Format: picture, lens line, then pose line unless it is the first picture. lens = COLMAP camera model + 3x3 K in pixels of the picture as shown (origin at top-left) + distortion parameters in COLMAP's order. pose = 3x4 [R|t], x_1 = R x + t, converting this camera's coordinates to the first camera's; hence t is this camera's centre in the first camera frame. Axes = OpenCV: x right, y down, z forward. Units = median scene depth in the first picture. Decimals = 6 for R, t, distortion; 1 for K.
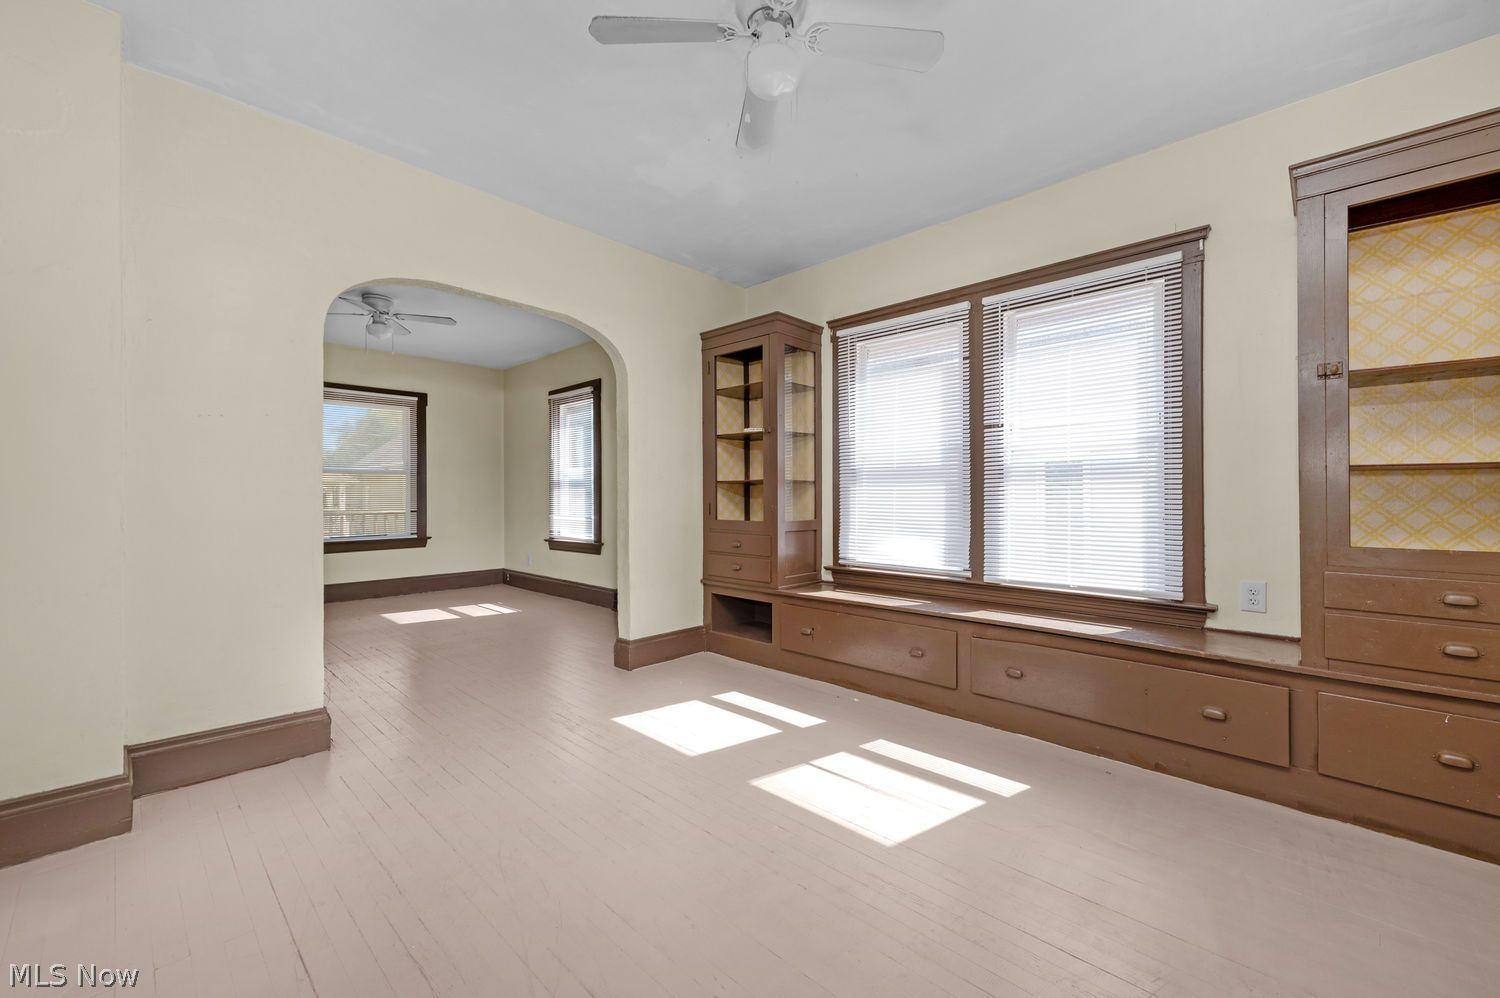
lens RADIAL K [[591.1, 0, 752.7], [0, 591.1, 499.9], [0, 0, 1]] dist [0.003766, -0.001633]
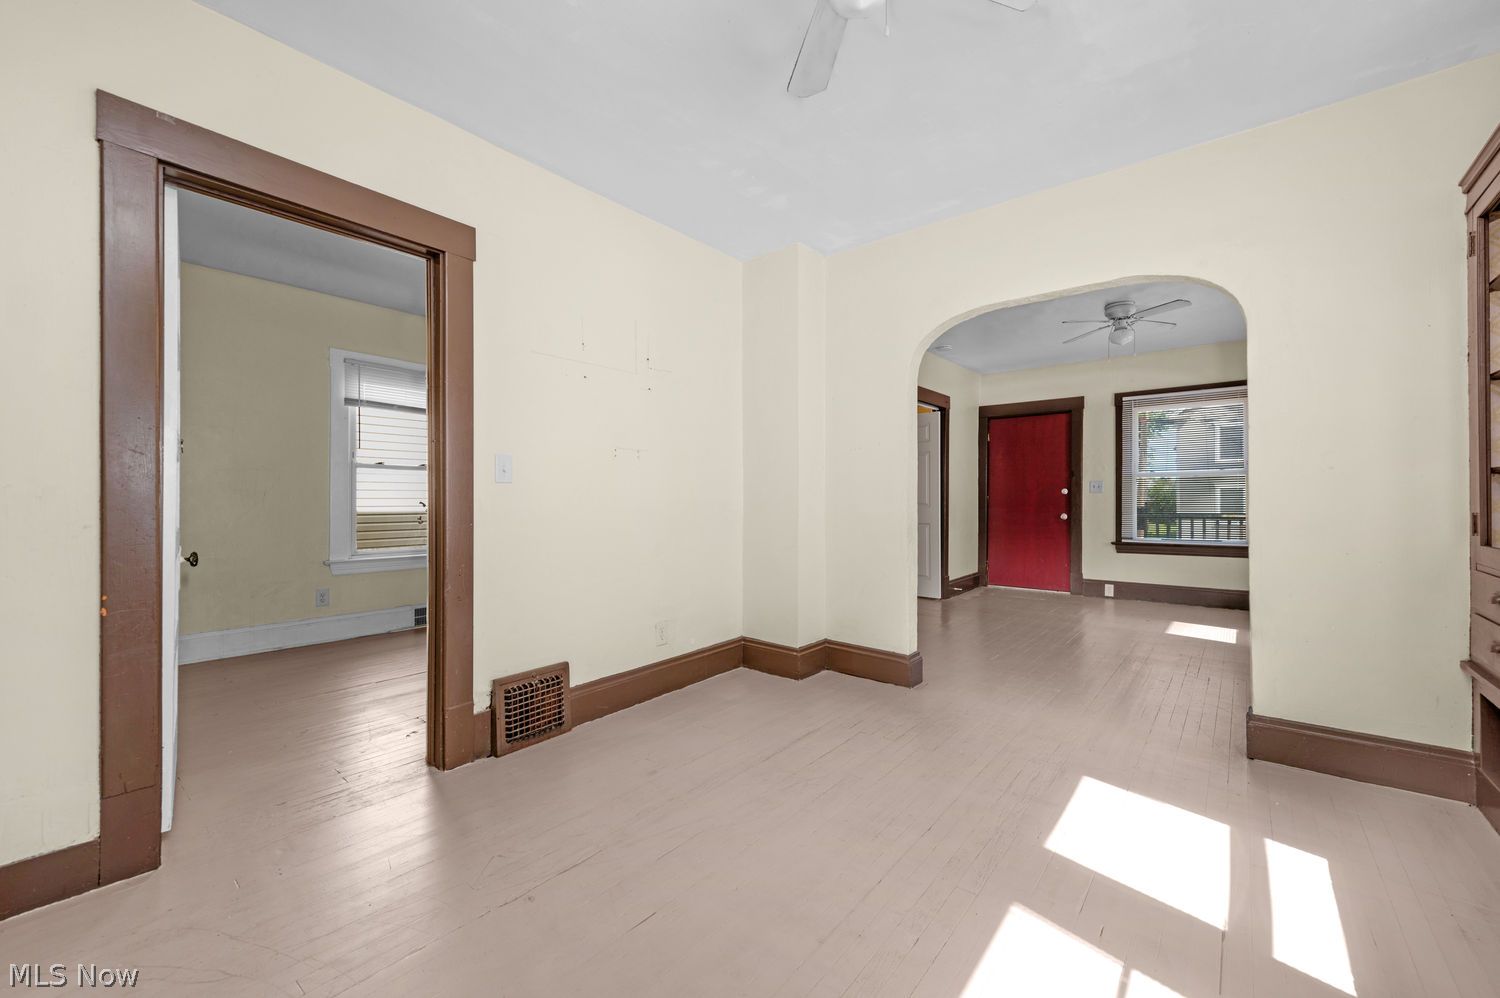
lens RADIAL K [[591.1, 0, 762.4], [0, 591.1, 491.8], [0, 0, 1]] dist [0.003766, -0.001633]
pose [[0.066667, -0.013852, -0.997679, 0.580894], [-0.000784, 0.999903, -0.013935, -0.005168], [0.997775, 0.001711, 0.066649, 0.546504]]
